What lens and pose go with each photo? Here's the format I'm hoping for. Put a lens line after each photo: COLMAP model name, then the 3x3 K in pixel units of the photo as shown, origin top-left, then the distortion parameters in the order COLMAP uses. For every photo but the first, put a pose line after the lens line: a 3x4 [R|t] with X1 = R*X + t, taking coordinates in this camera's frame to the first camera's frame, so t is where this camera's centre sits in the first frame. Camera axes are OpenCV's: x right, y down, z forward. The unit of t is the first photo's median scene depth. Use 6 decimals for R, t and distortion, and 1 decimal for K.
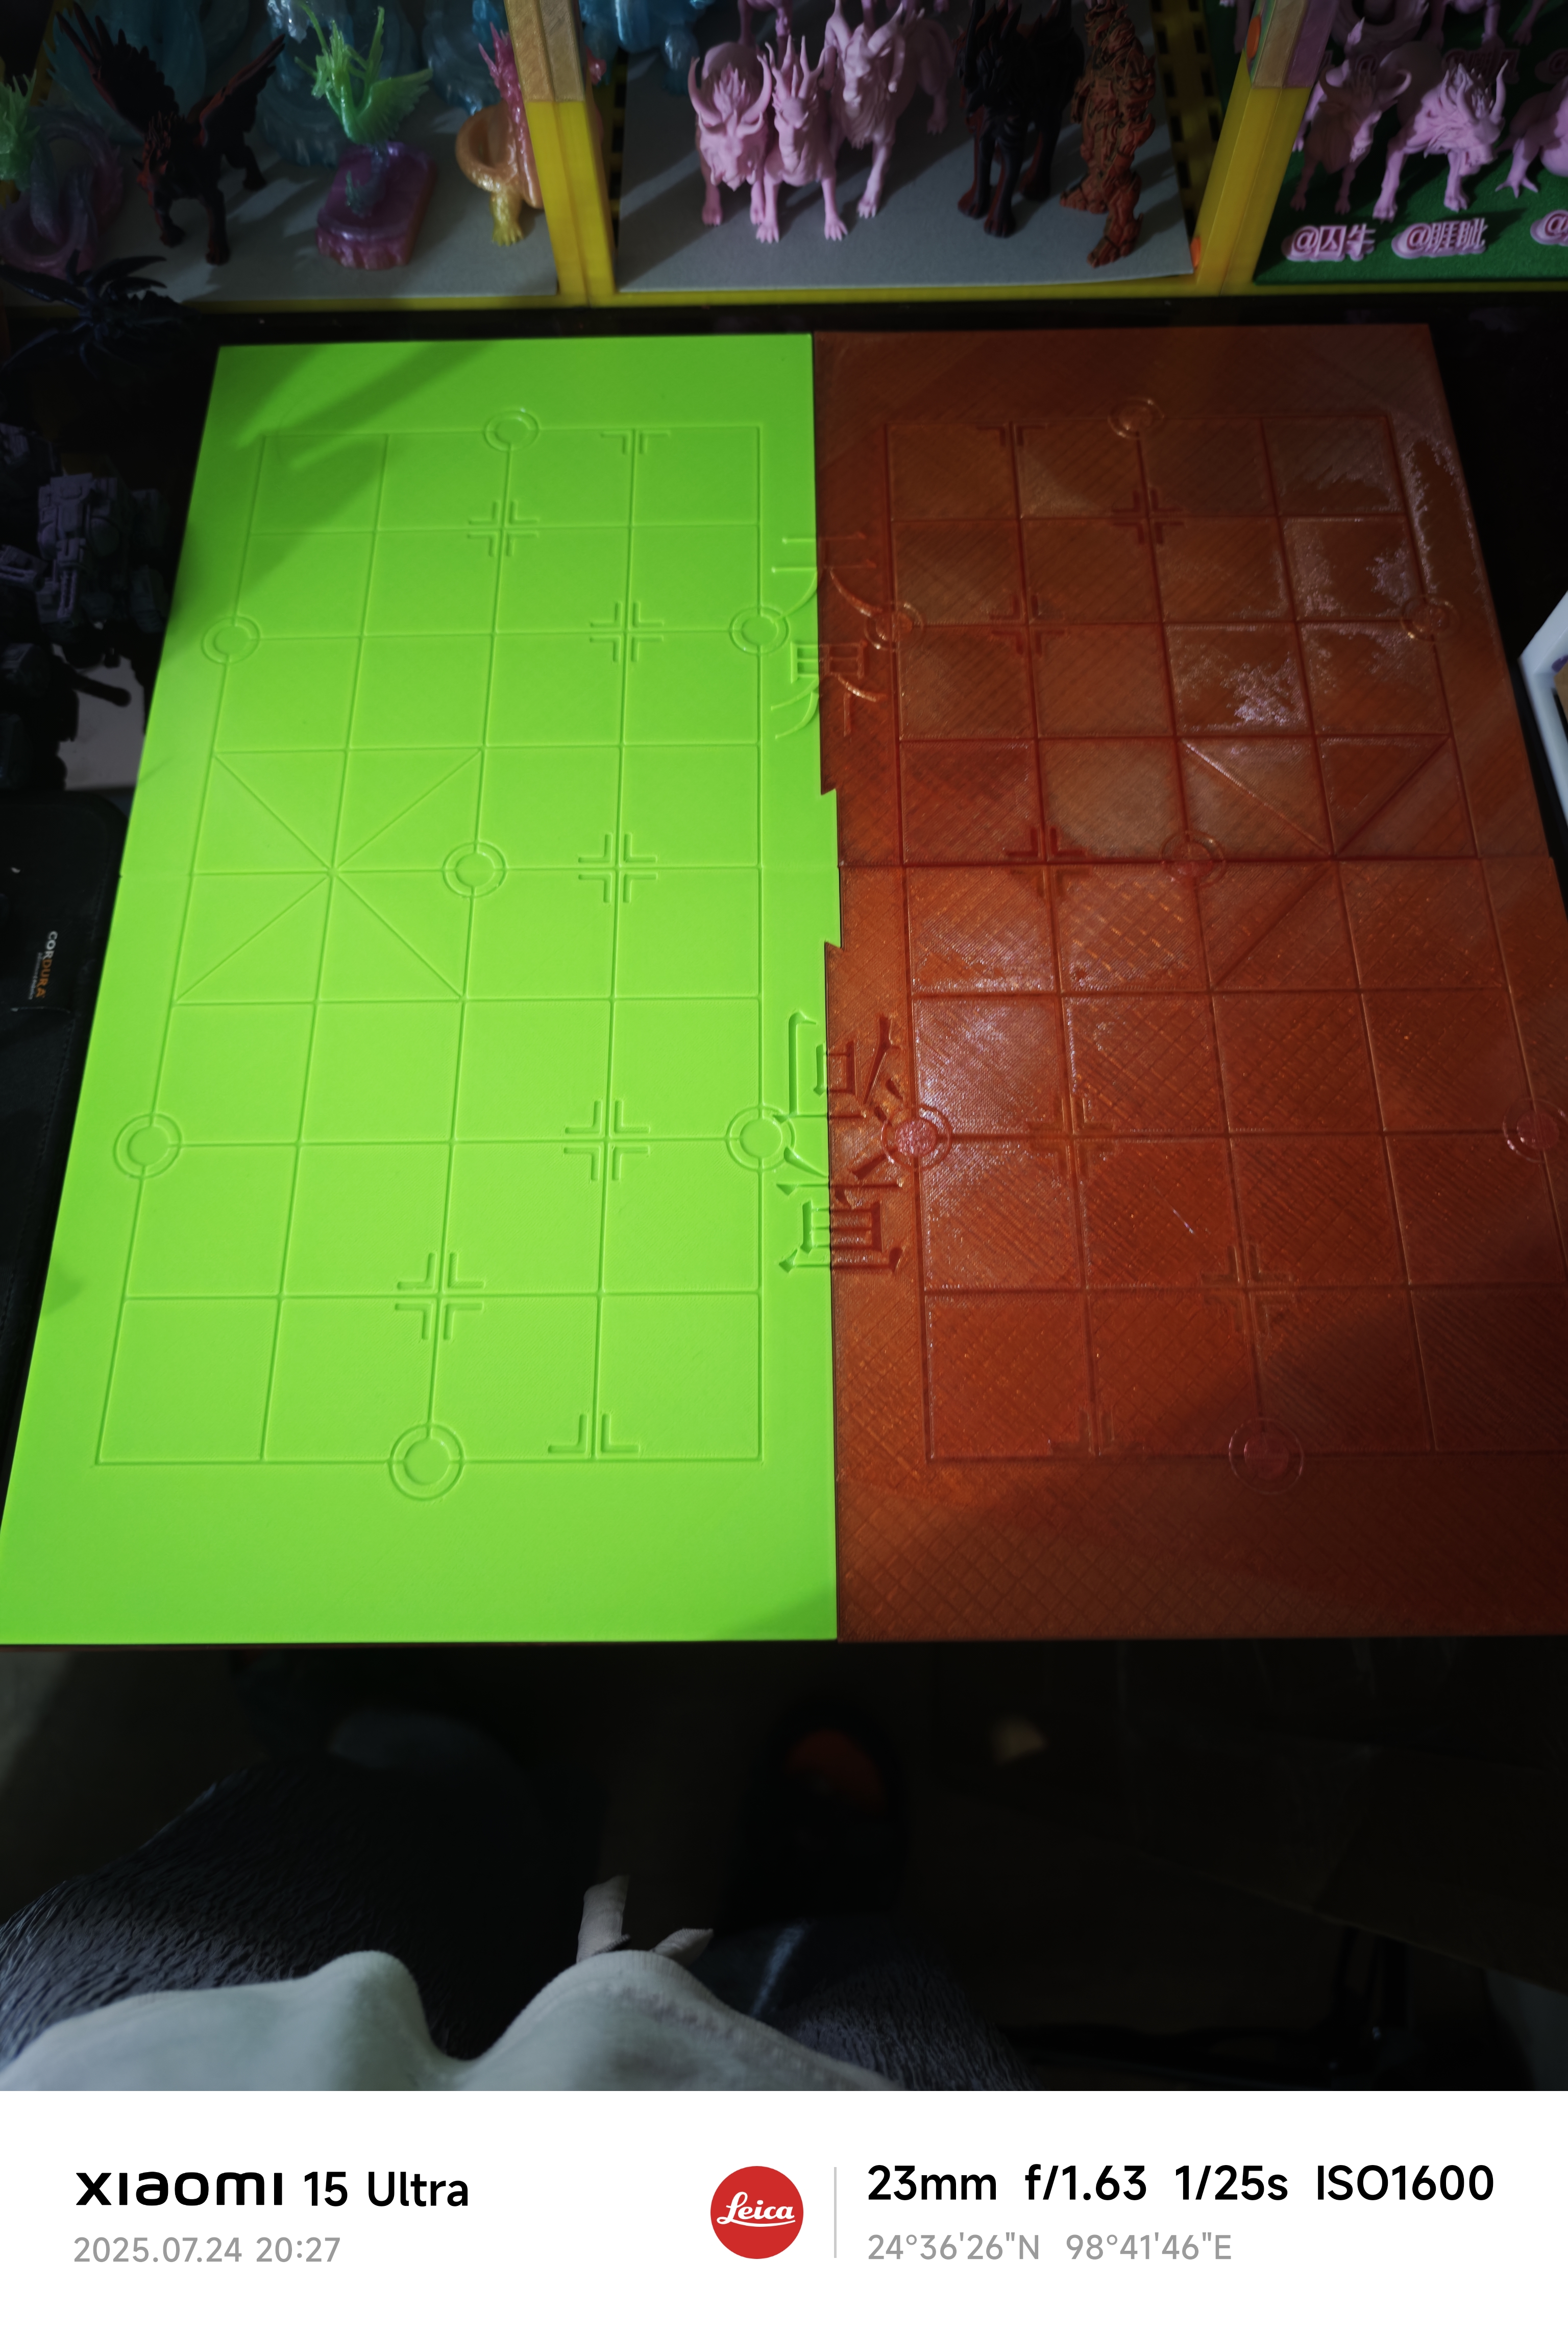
lens RADIAL K [[1508.9, 0, 755.2], [0, 1508.9, 1125.0], [0, 0, 1]] dist [-0.002903, 0.003683]
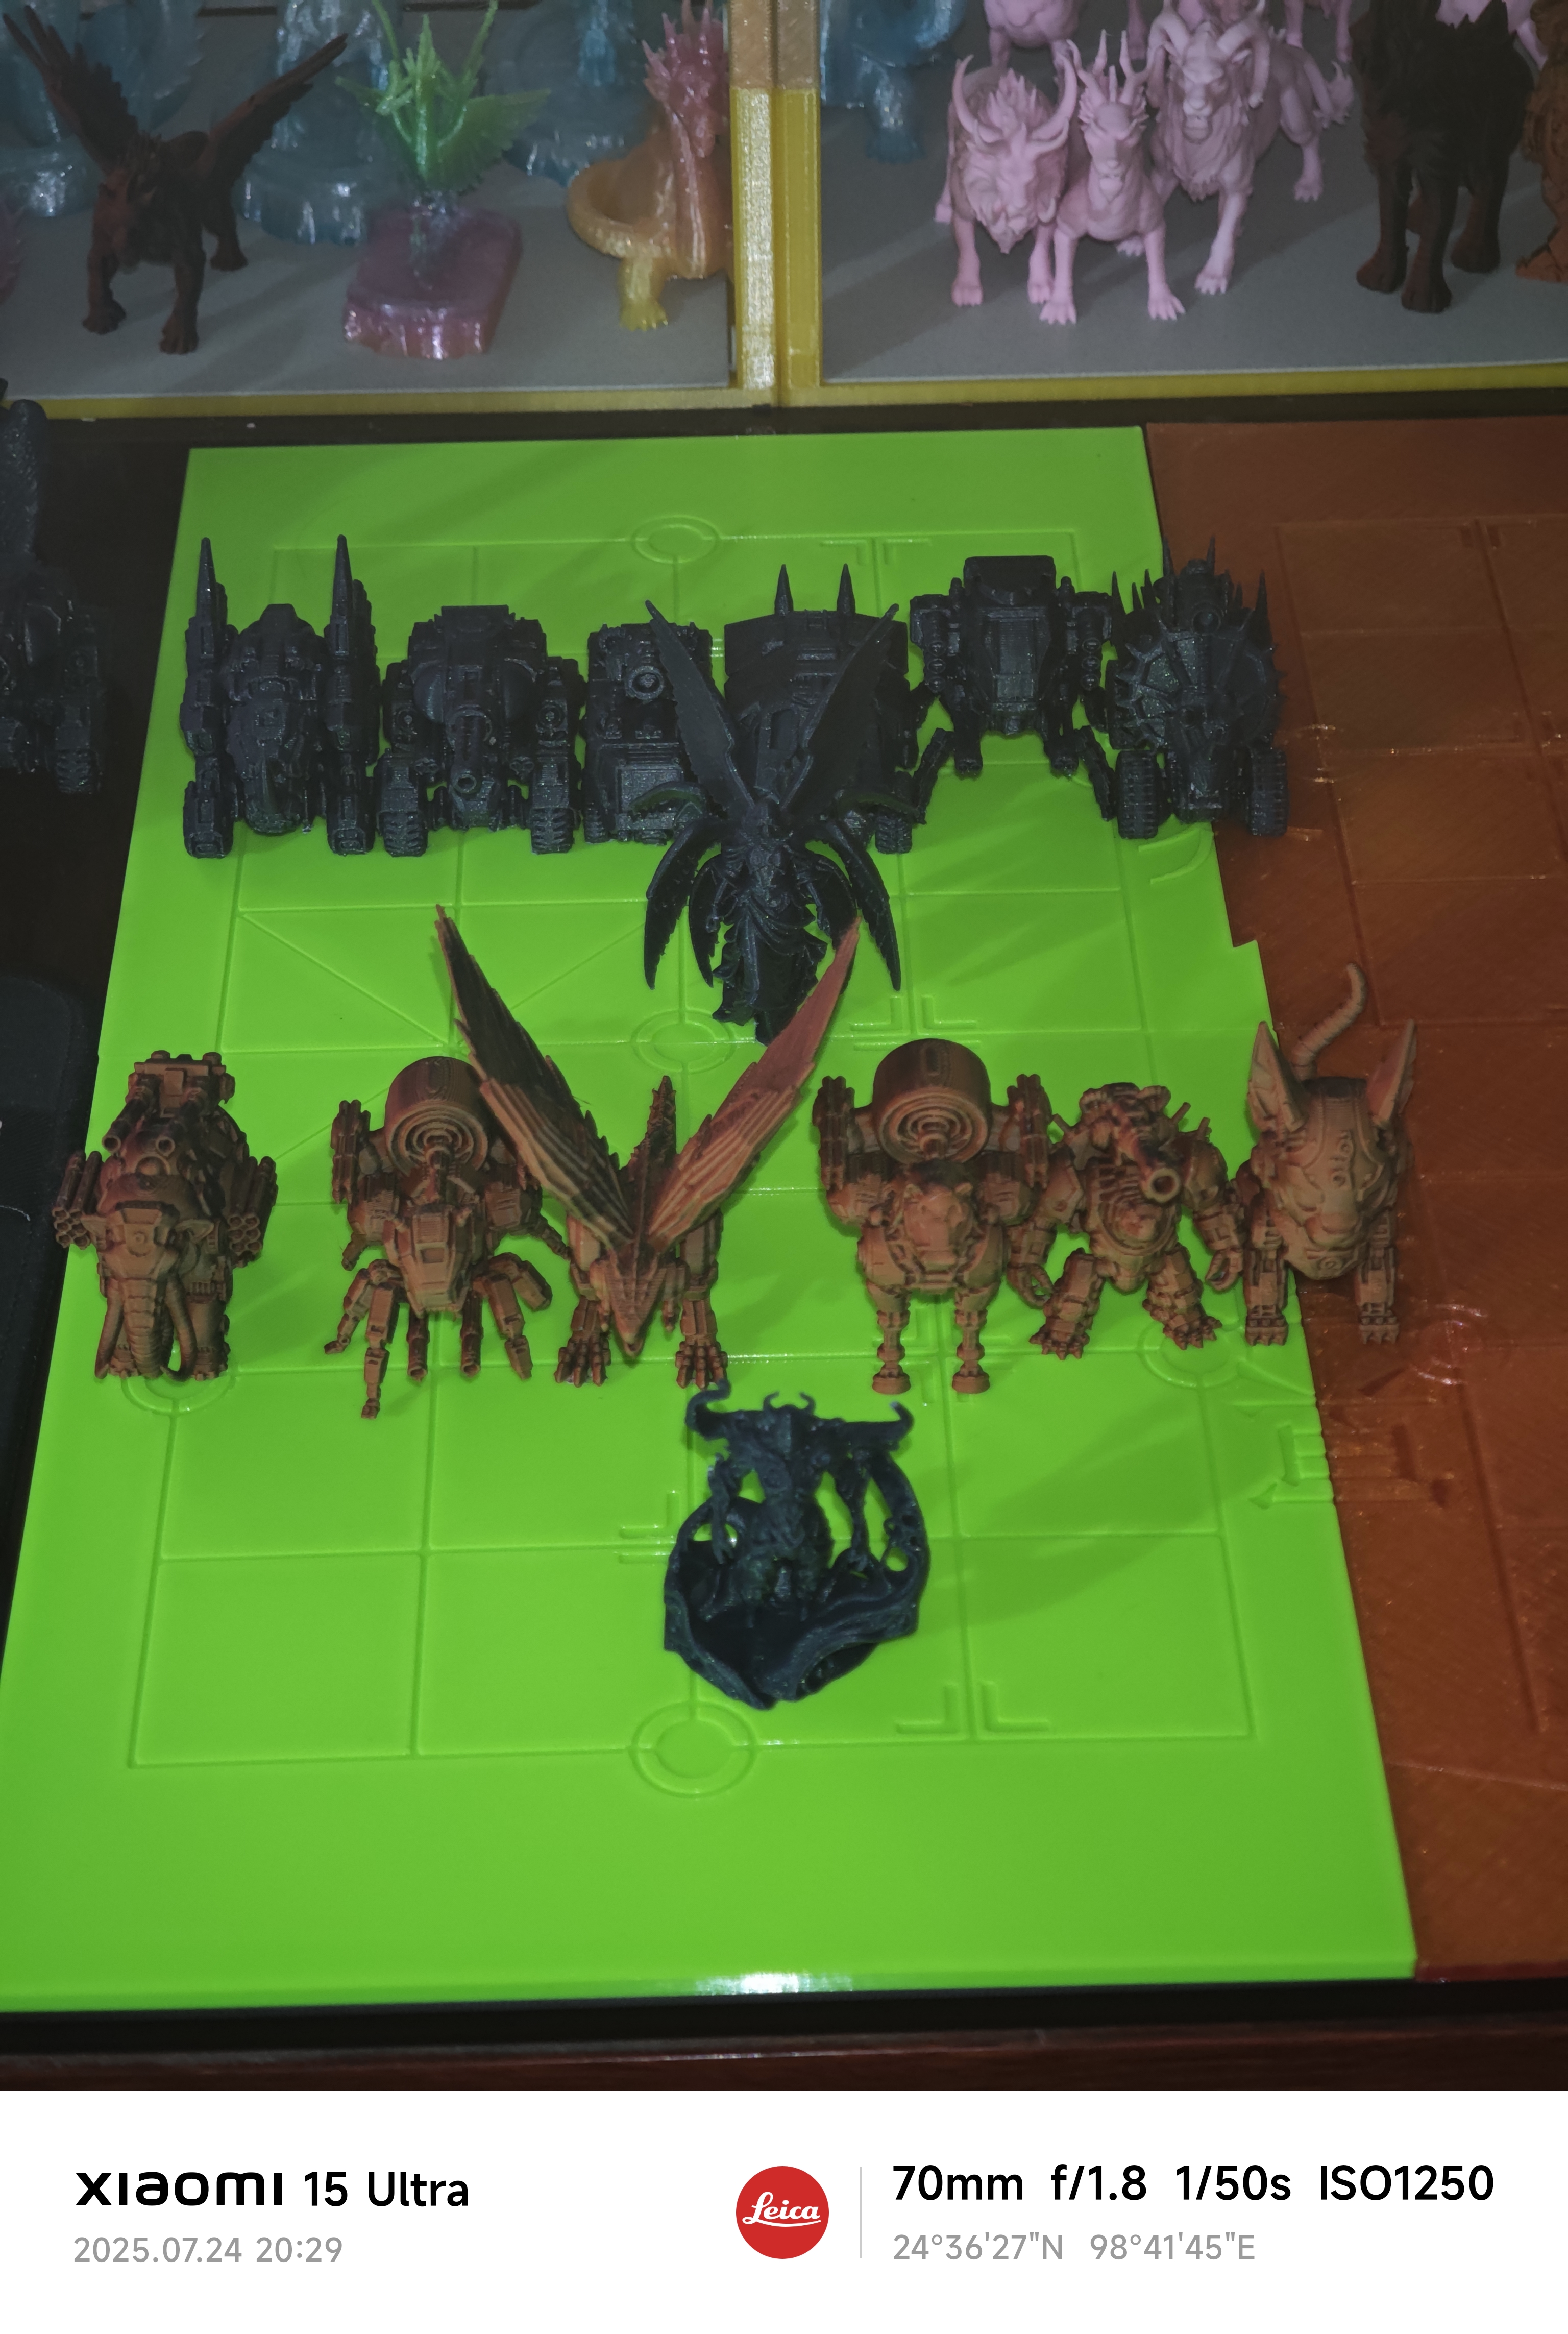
lens RADIAL K [[4612.8, 0, 784.1], [0, 4612.8, 1166.5], [0, 0, 1]] dist [0.239320, 0.000000]
pose [[0.999290, -0.009389, 0.036495, -0.194109], [0.026201, 0.869186, -0.493791, 0.726982], [-0.027085, 0.494396, 0.868814, -0.549604]]
